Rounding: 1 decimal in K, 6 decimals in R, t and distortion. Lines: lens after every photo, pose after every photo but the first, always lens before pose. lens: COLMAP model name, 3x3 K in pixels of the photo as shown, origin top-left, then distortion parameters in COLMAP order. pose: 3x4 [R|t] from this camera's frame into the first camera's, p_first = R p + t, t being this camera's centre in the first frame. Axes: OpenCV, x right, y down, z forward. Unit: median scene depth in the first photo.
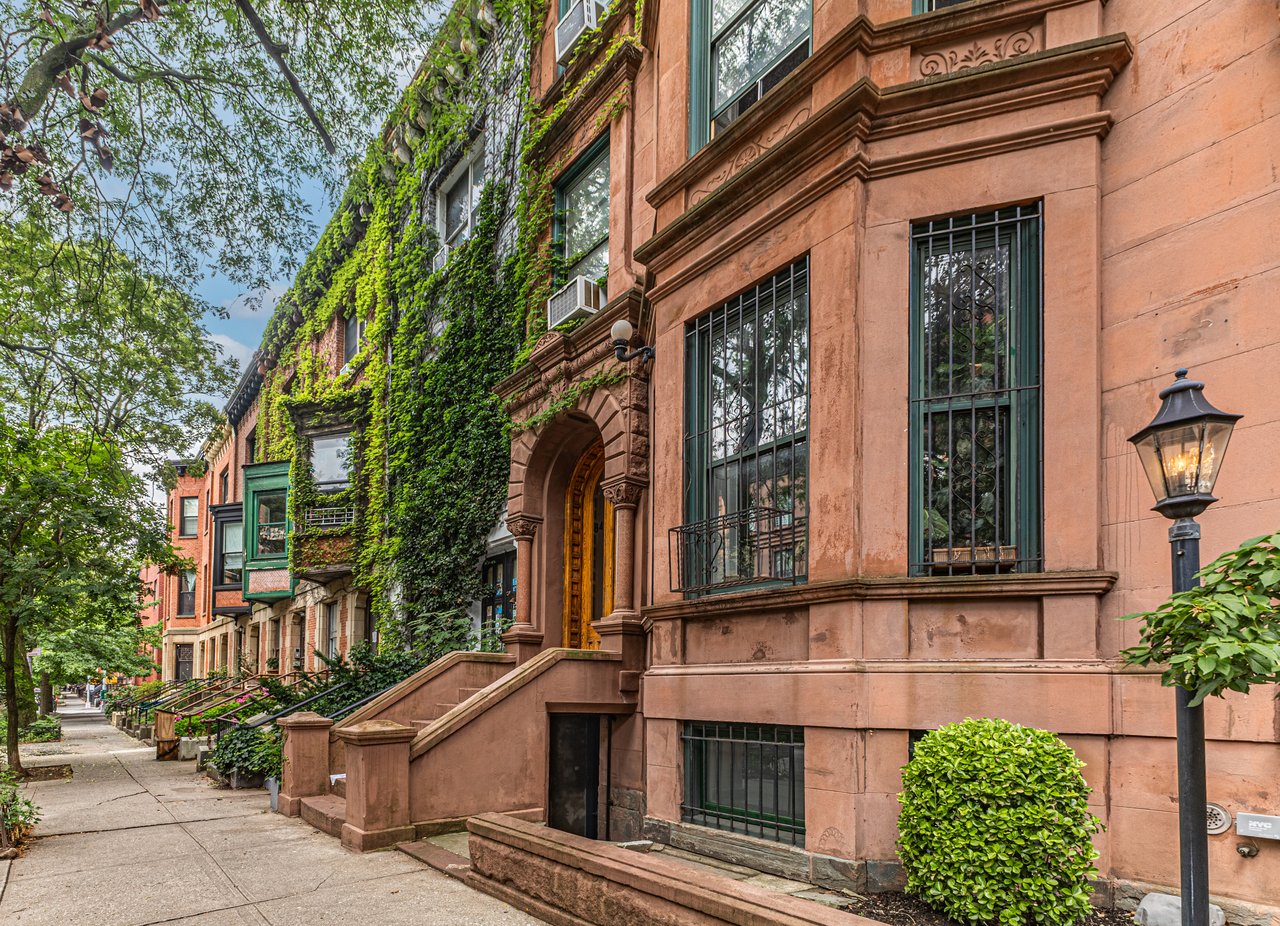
lens RADIAL K [[1265.1, 0, 639.7], [0, 1265.1, 463.5], [0, 0, 1]] dist [-0.011145, 0.000000]
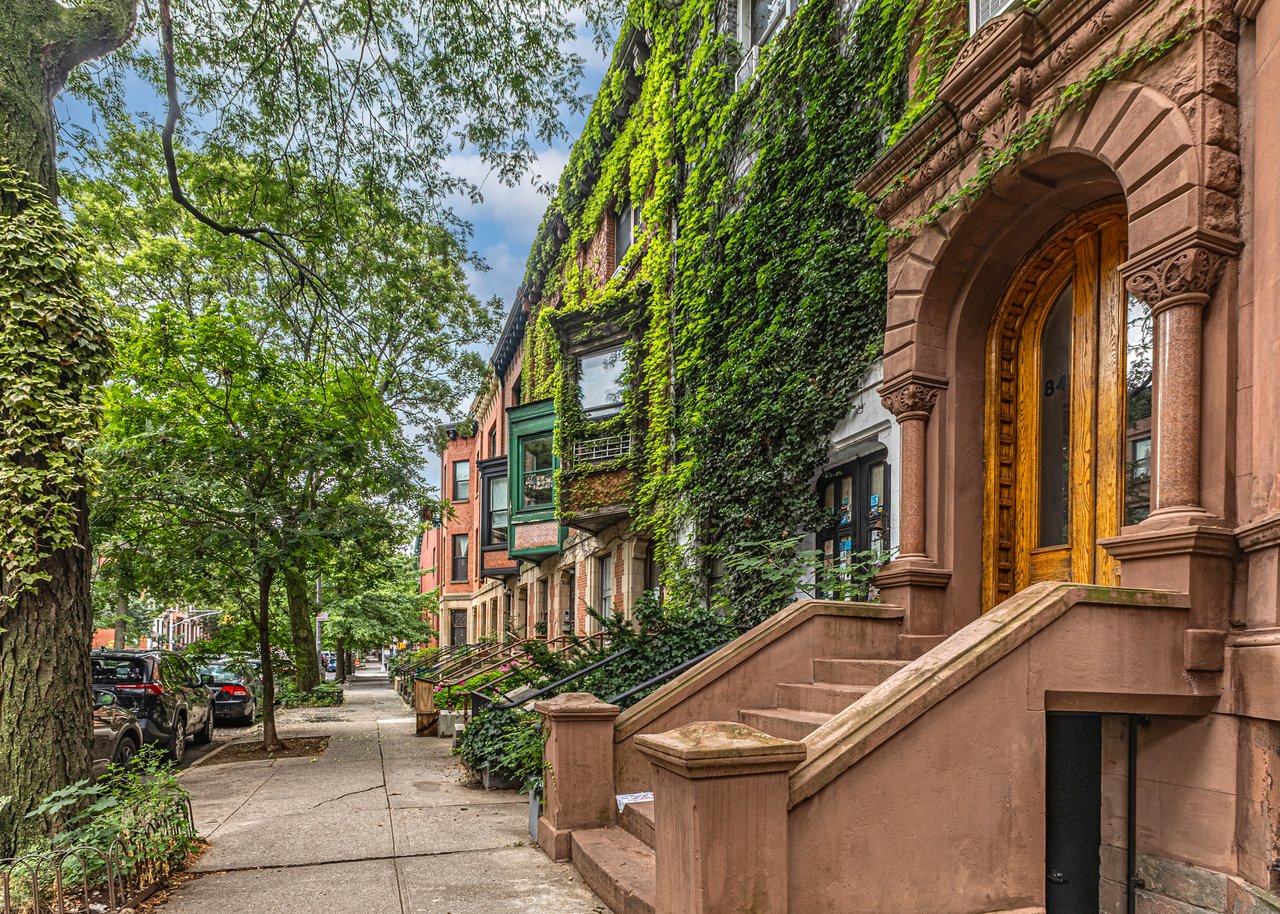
lens RADIAL K [[836.3, 0, 642.0], [0, 836.3, 455.7], [0, 0, 1]] dist [0.003897, 0.002772]
pose [[0.984099, -0.028374, -0.175341, -0.134005], [0.017658, 0.997896, -0.062376, 0.089890], [0.176742, 0.058288, 0.982530, 0.505569]]
